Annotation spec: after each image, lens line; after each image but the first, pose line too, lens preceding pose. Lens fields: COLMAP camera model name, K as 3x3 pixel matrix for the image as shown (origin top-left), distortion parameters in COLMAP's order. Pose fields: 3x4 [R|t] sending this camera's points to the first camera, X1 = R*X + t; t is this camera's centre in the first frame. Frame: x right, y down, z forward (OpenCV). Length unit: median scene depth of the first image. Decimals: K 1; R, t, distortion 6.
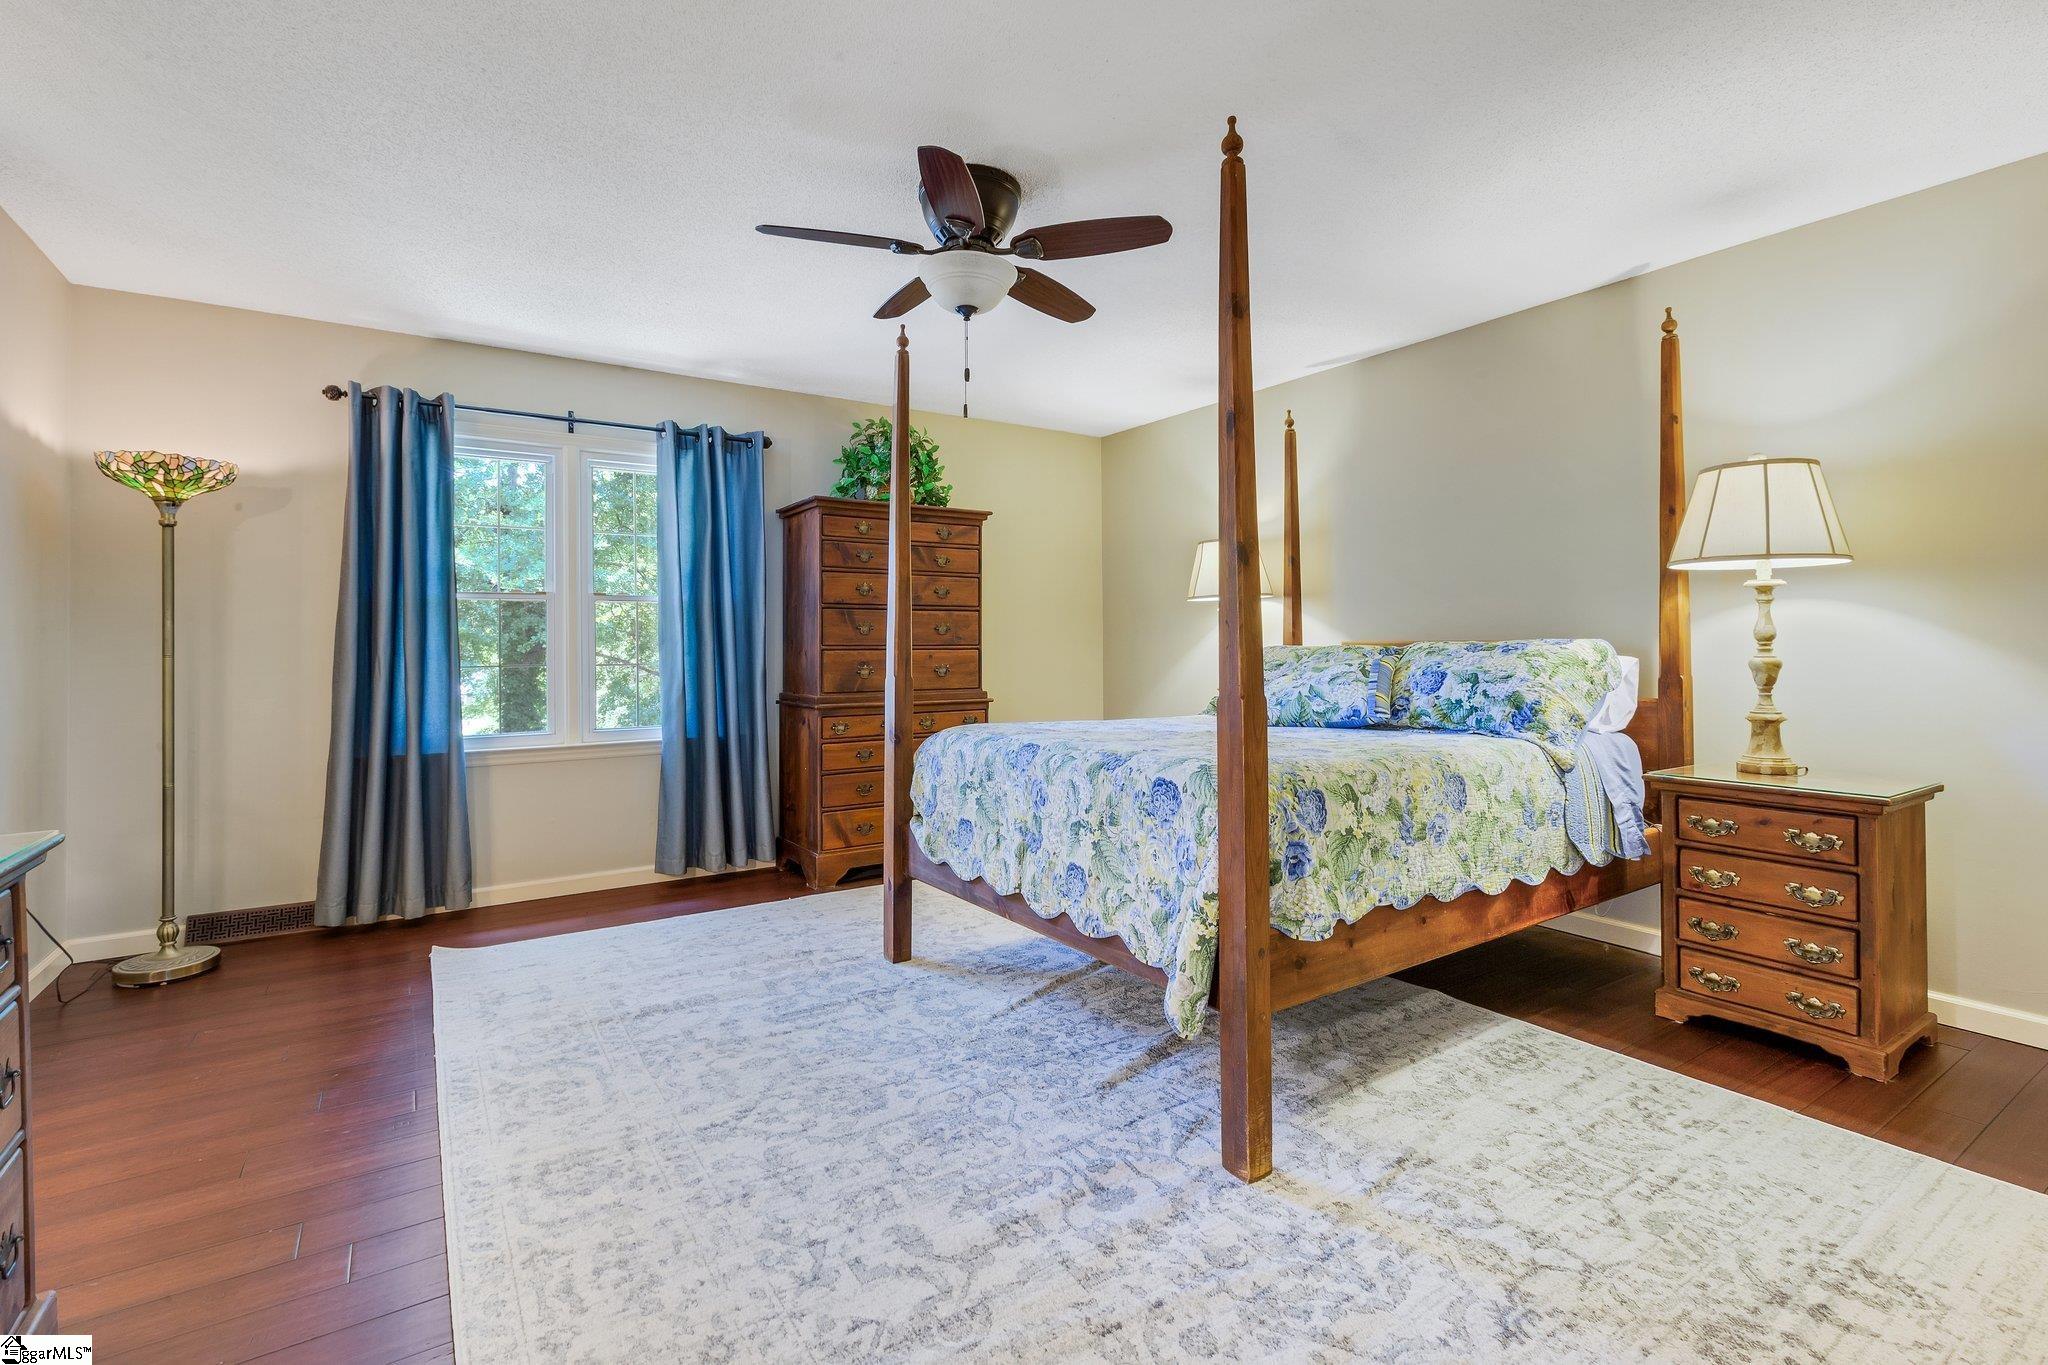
lens RADIAL K [[922.6, 0, 1015.8], [0, 922.6, 645.5], [0, 0, 1]] dist [0.002233, 0.000115]
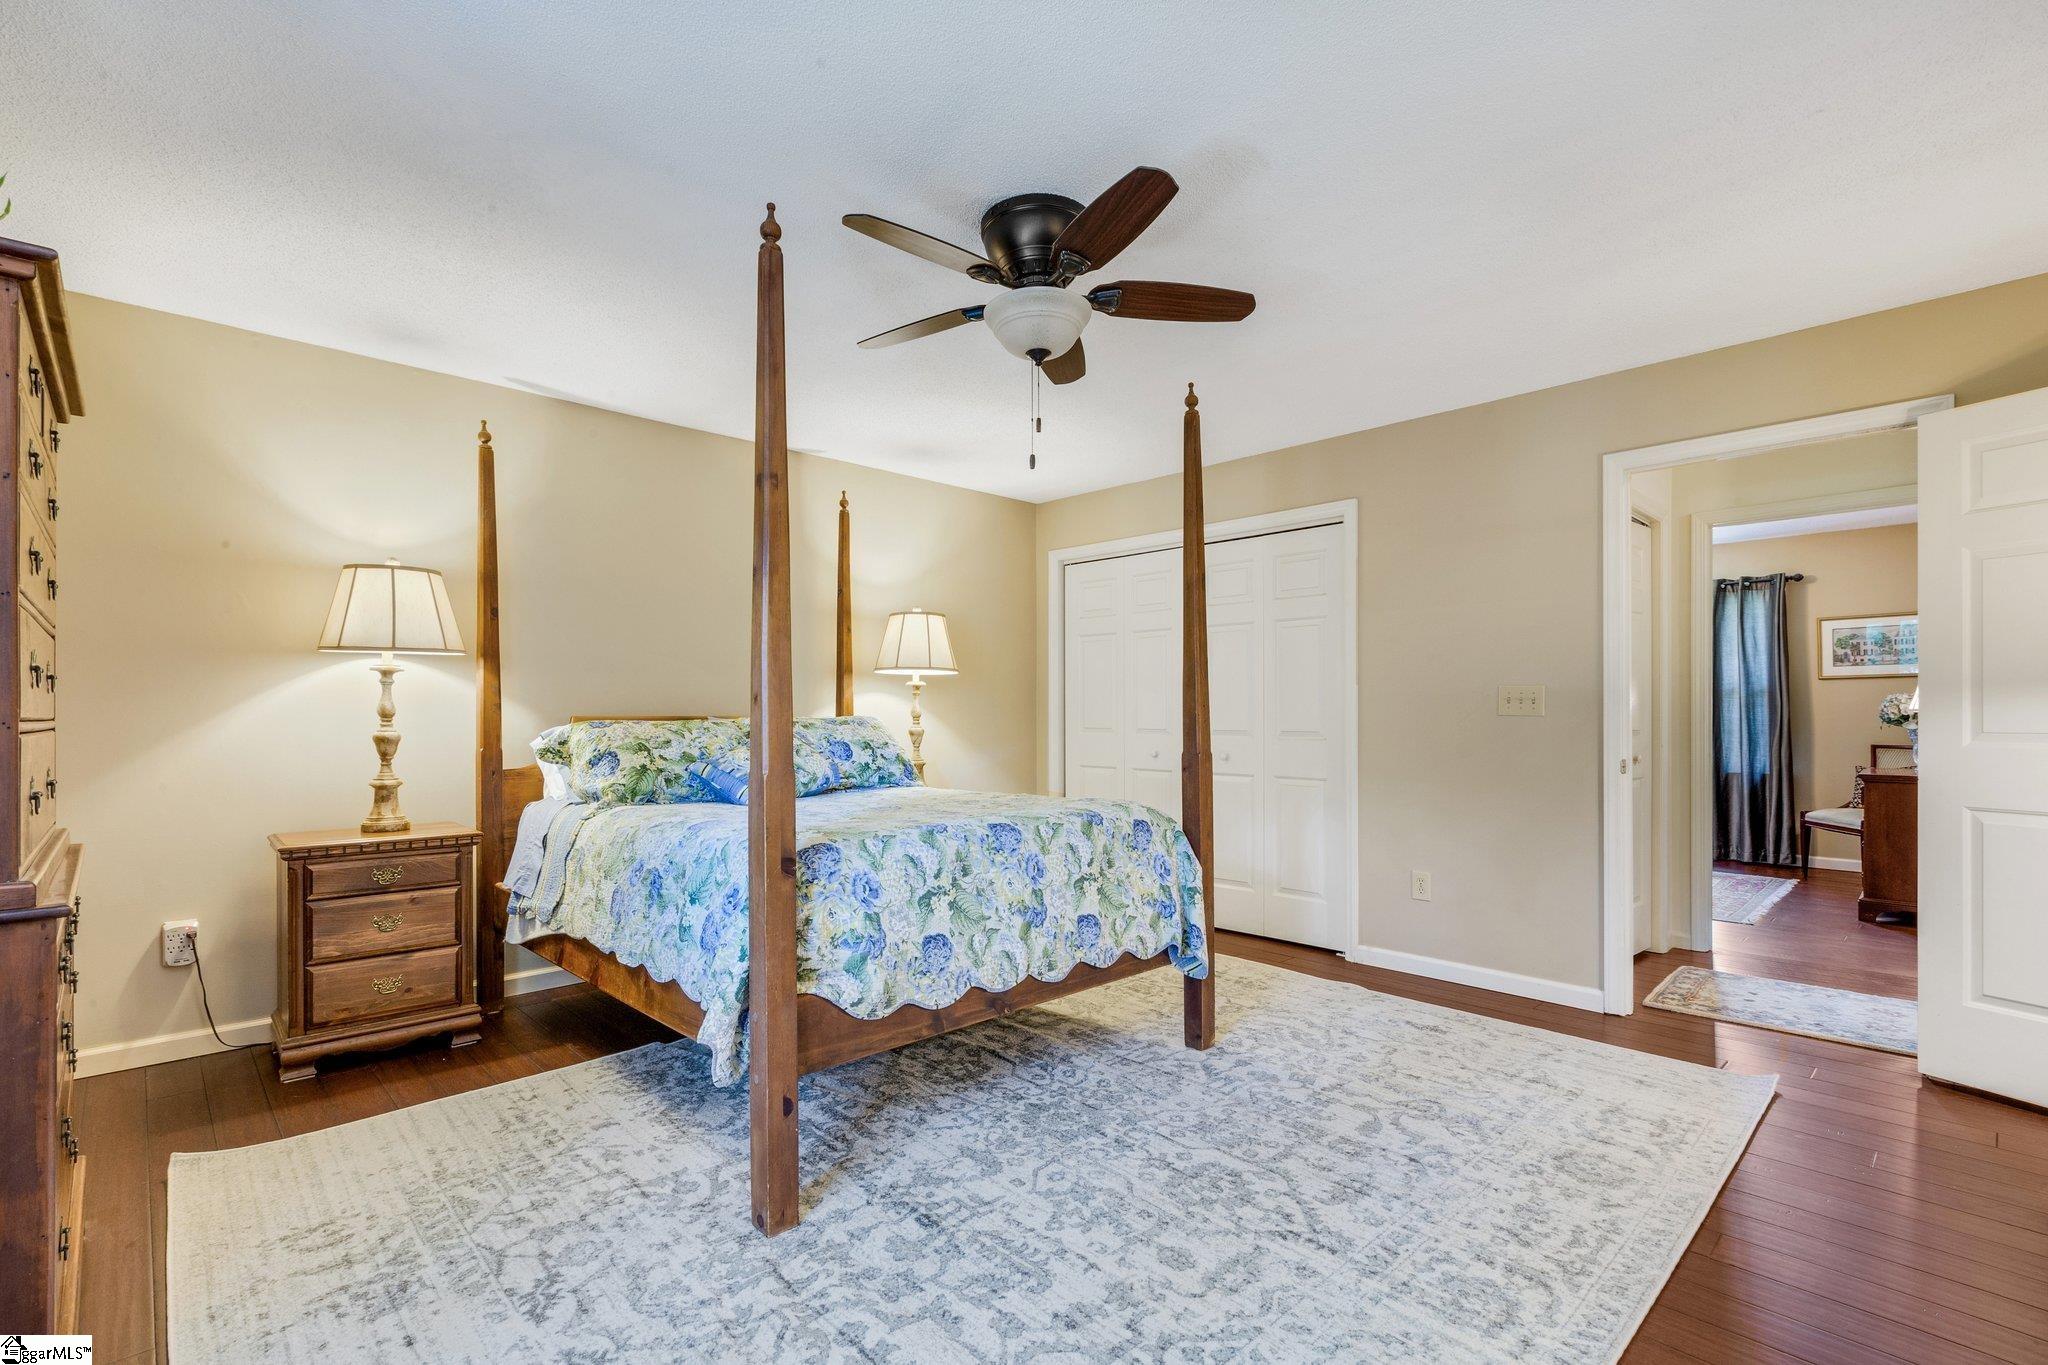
lens RADIAL K [[922.6, 0, 1015.5], [0, 922.6, 718.4], [0, 0, 1]] dist [0.002233, 0.000115]
pose [[-0.167362, 0.002784, 0.985892, -0.953164], [-0.002266, 0.999992, -0.003208, 0.000933], [-0.985893, -0.002771, -0.167354, 1.174532]]
